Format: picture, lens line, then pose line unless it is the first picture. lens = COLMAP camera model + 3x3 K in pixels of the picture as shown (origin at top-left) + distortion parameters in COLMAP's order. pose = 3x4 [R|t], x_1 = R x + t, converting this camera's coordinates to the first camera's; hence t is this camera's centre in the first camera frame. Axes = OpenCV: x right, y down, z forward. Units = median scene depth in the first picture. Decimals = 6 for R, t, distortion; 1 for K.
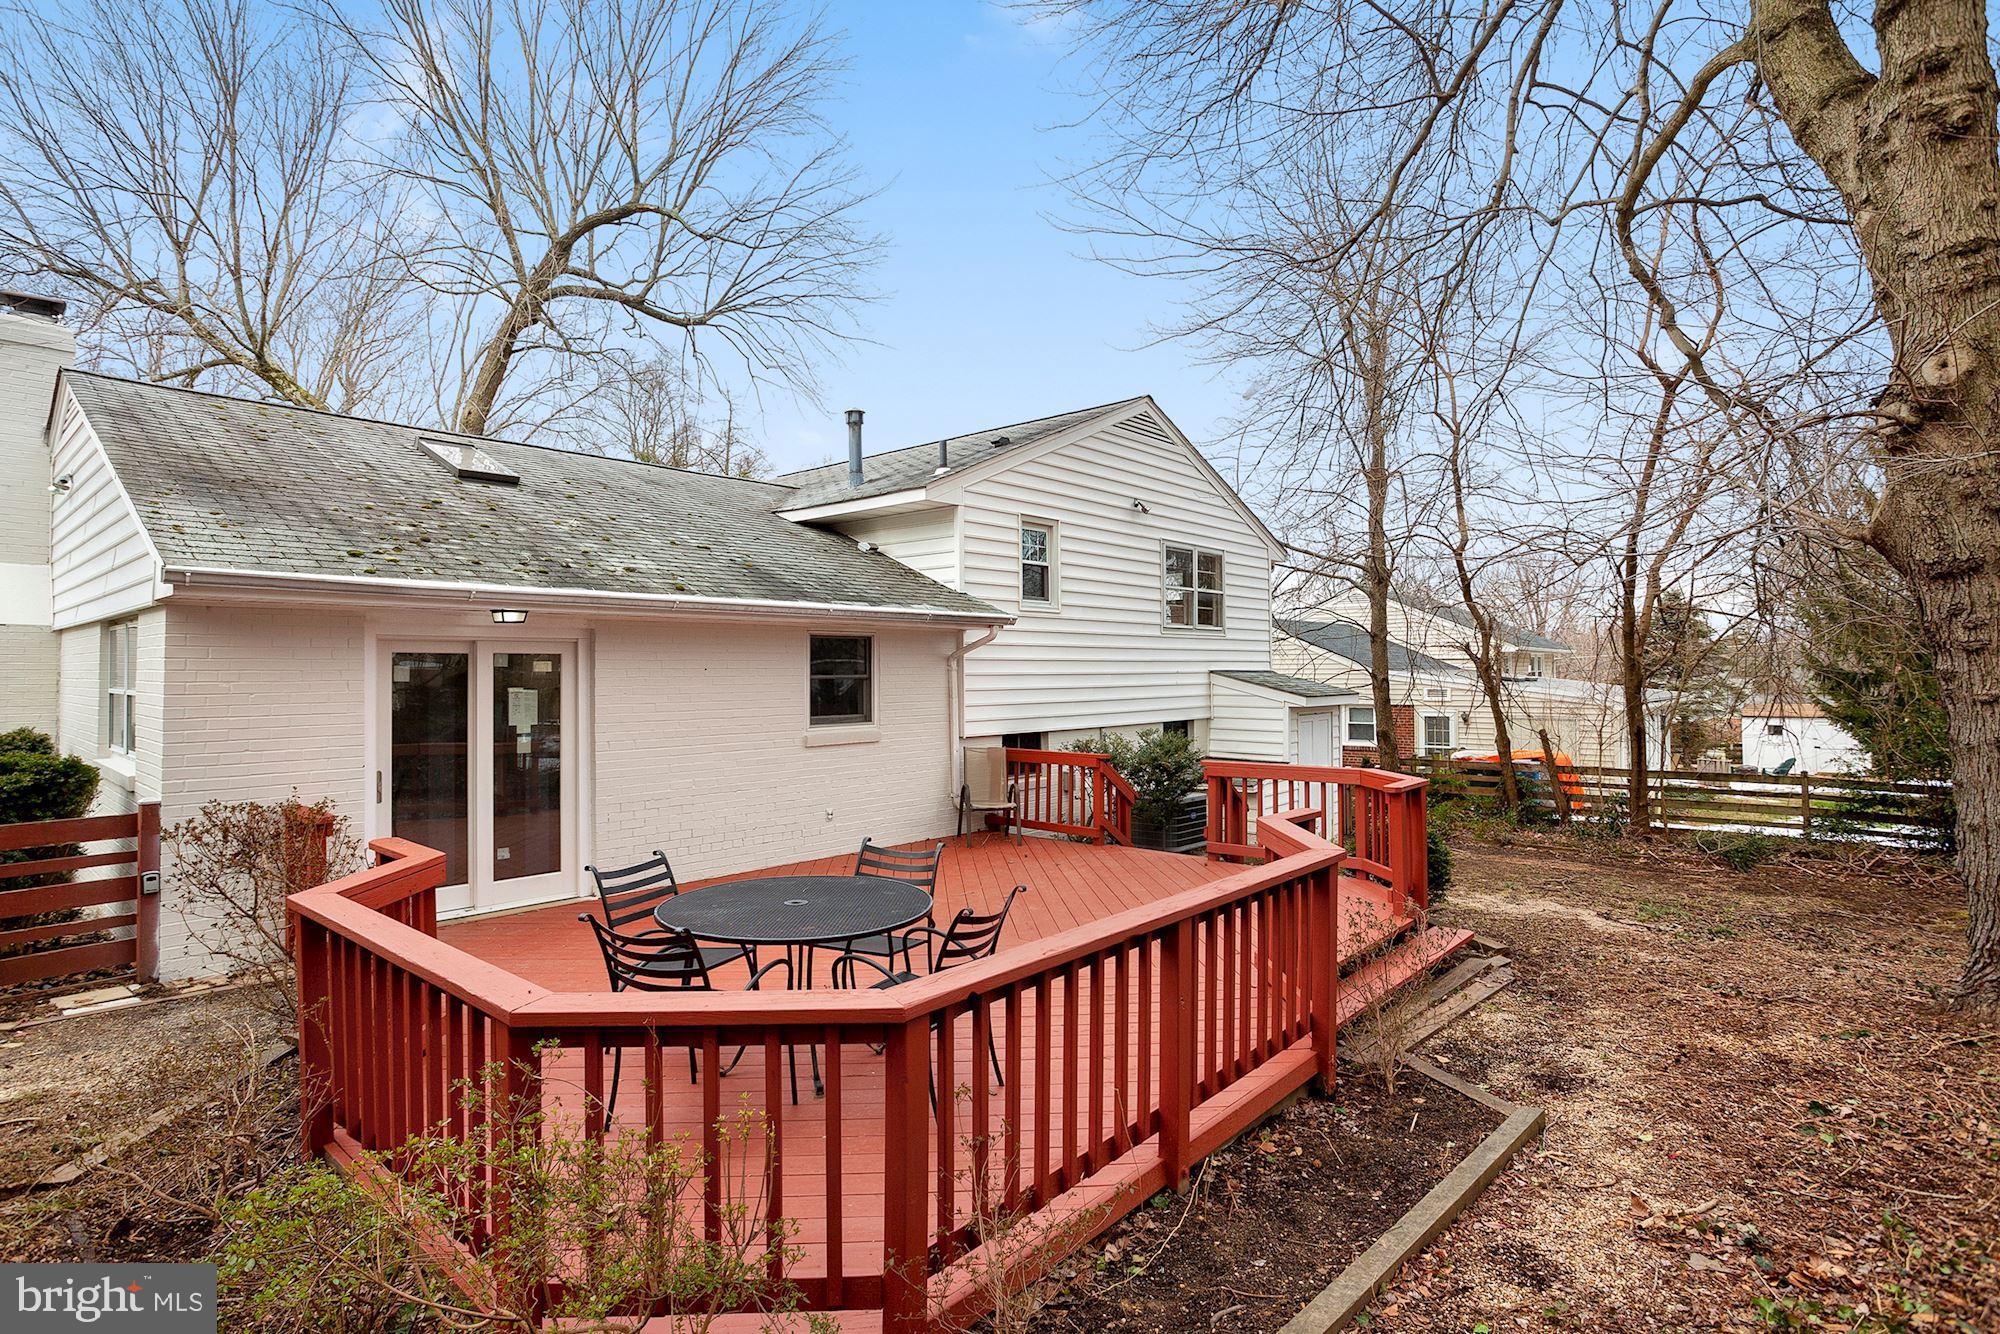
lens RADIAL K [[1007.9, 0, 1000.0], [0, 1007.9, 667.0], [0, 0, 1]] dist [-0.066657, 0.036274]
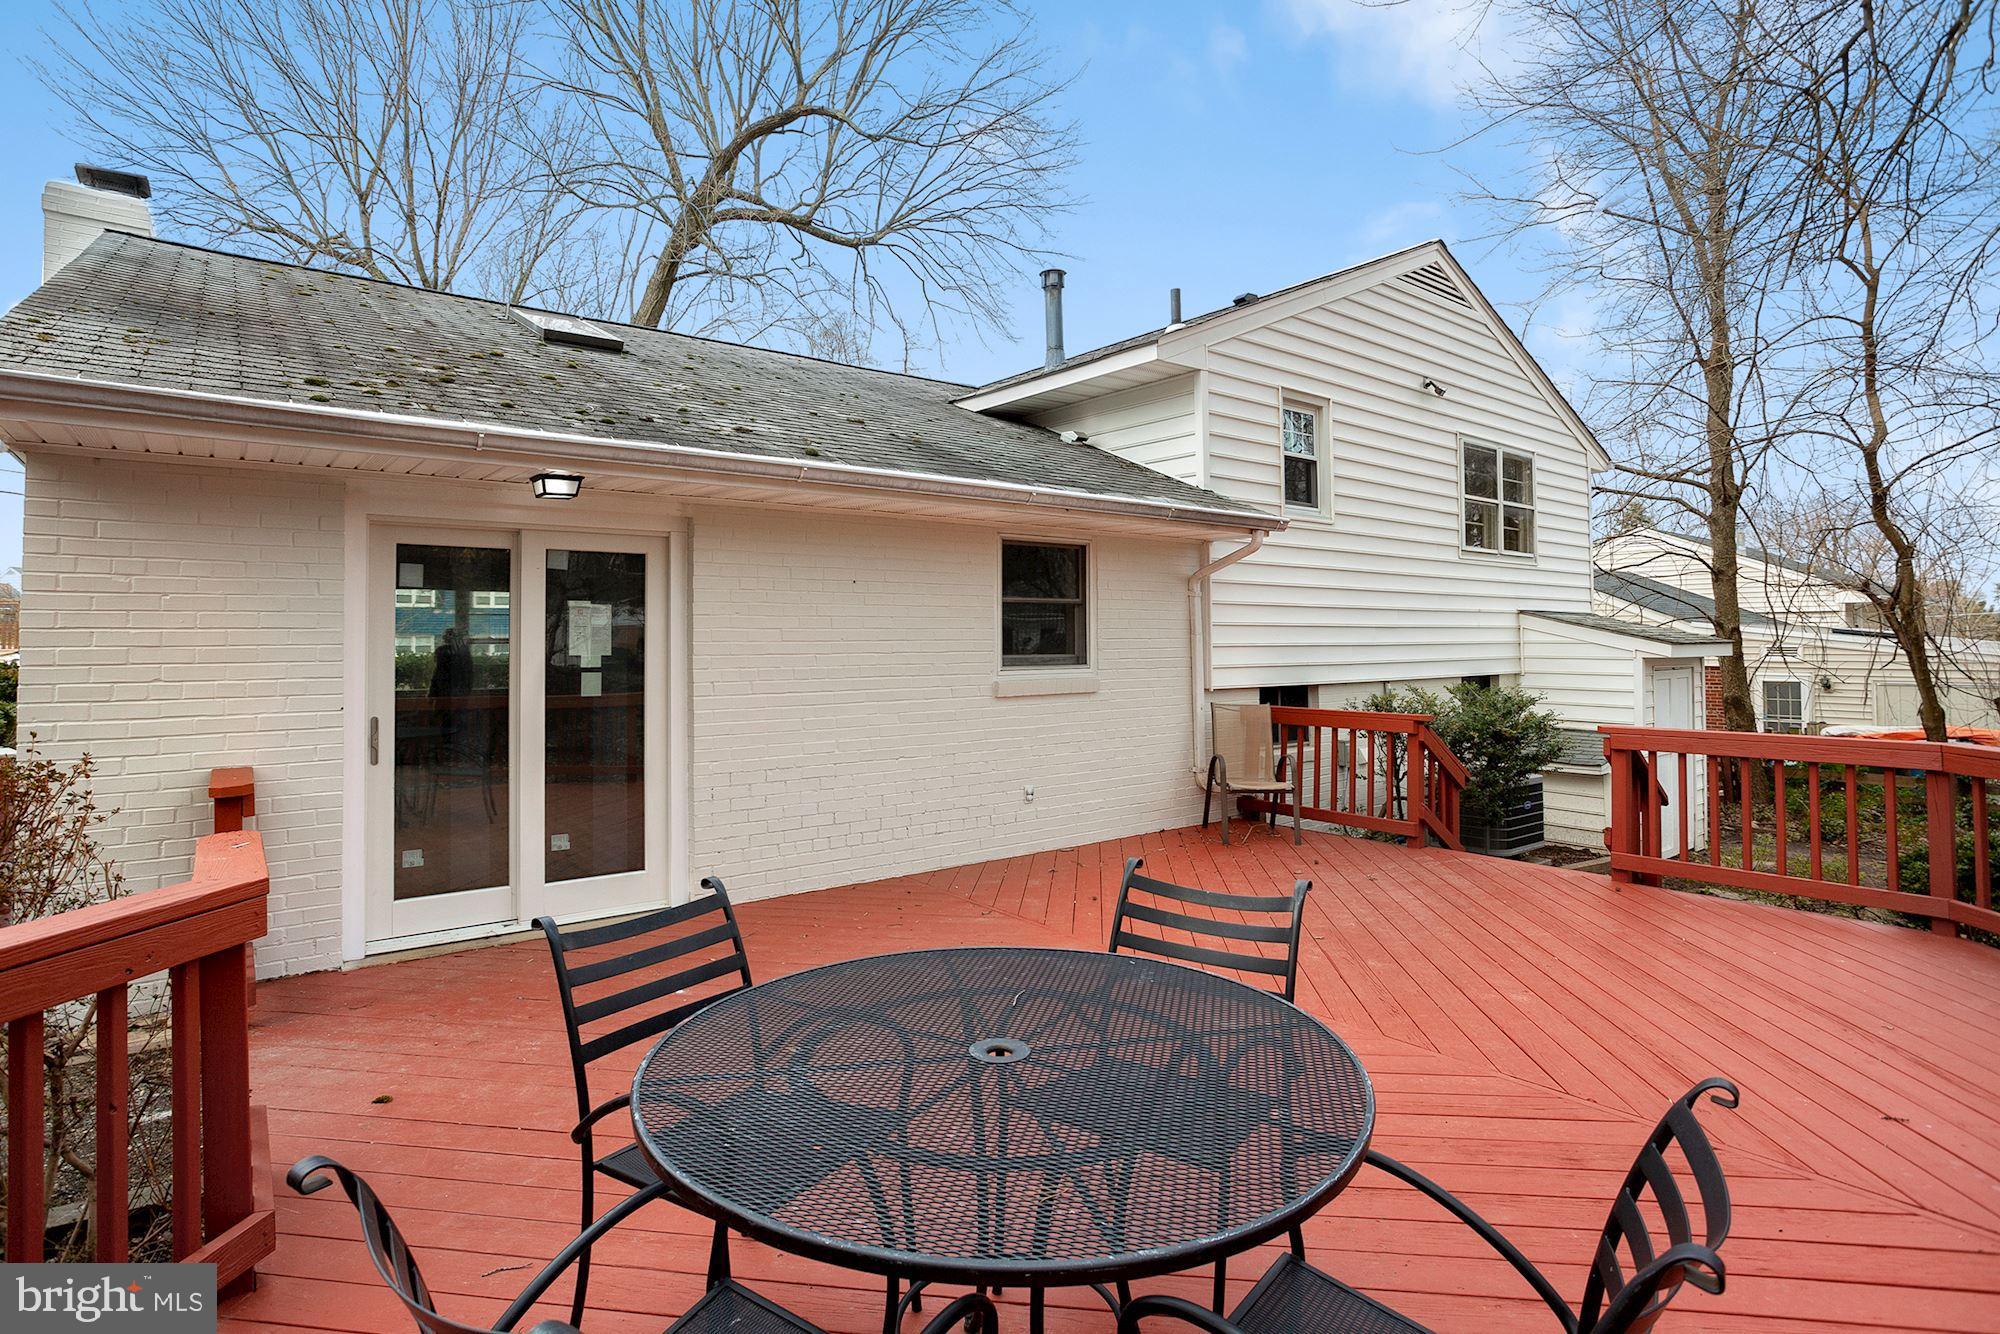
lens RADIAL K [[996.4, 0, 972.5], [0, 996.4, 653.4], [0, 0, 1]] dist [-0.056869, 0.029455]
pose [[0.979494, 0.001905, -0.201466, -0.053914], [0.001160, 0.999885, 0.015094, 0.029969], [0.201471, -0.015019, 0.979379, 0.245888]]
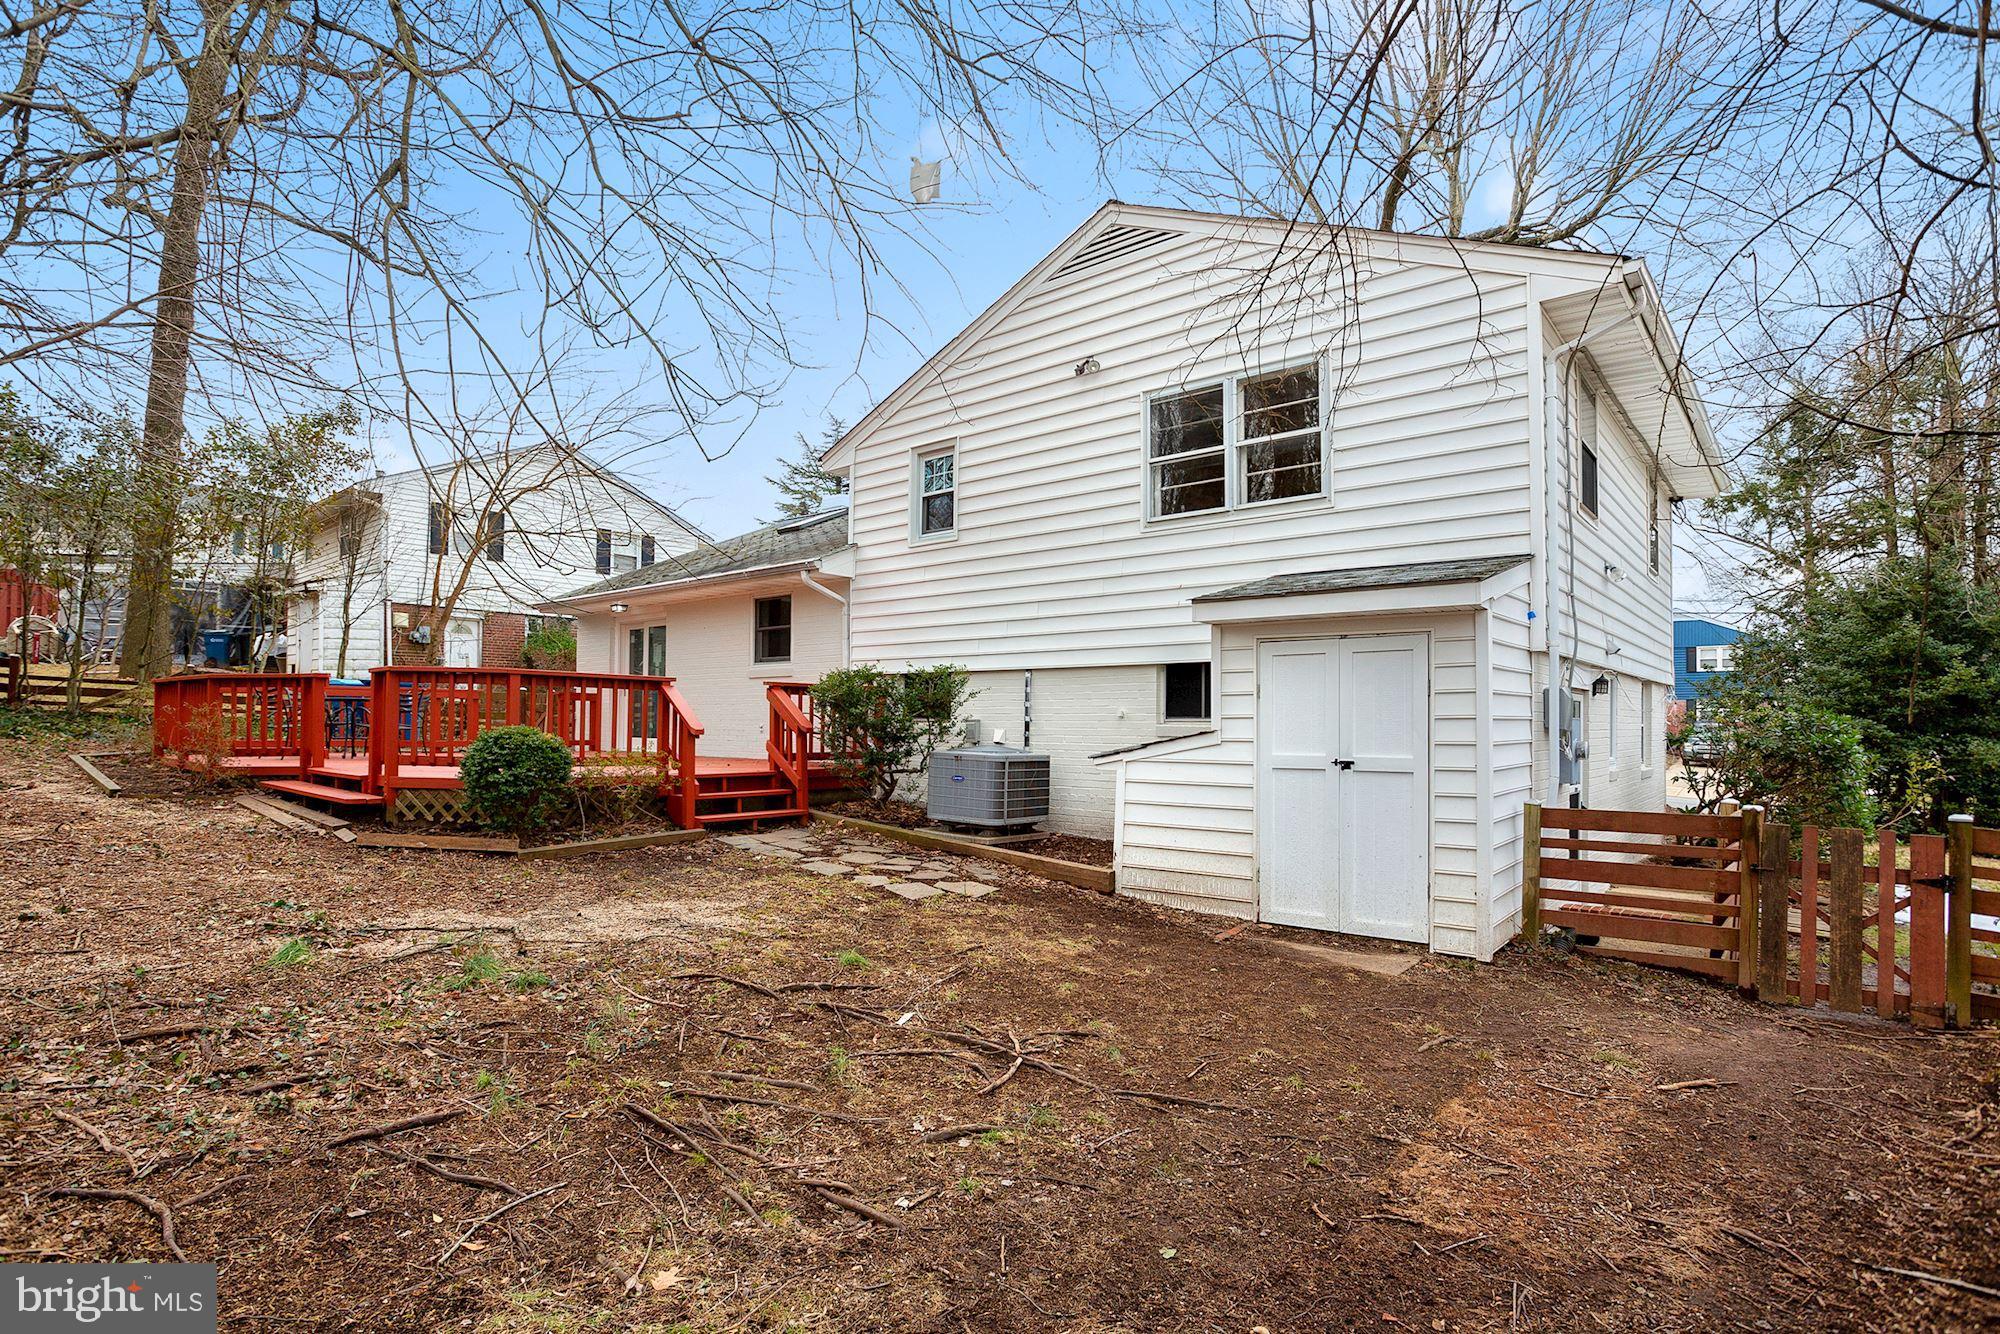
lens RADIAL K [[996.4, 0, 972.5], [0, 996.4, 653.4], [0, 0, 1]] dist [-0.056869, 0.029455]
pose [[0.002076, -0.057994, -0.998315, 0.967055], [-0.005973, 0.998298, -0.058006, 0.101215], [0.999980, 0.006083, 0.001726, 1.051202]]
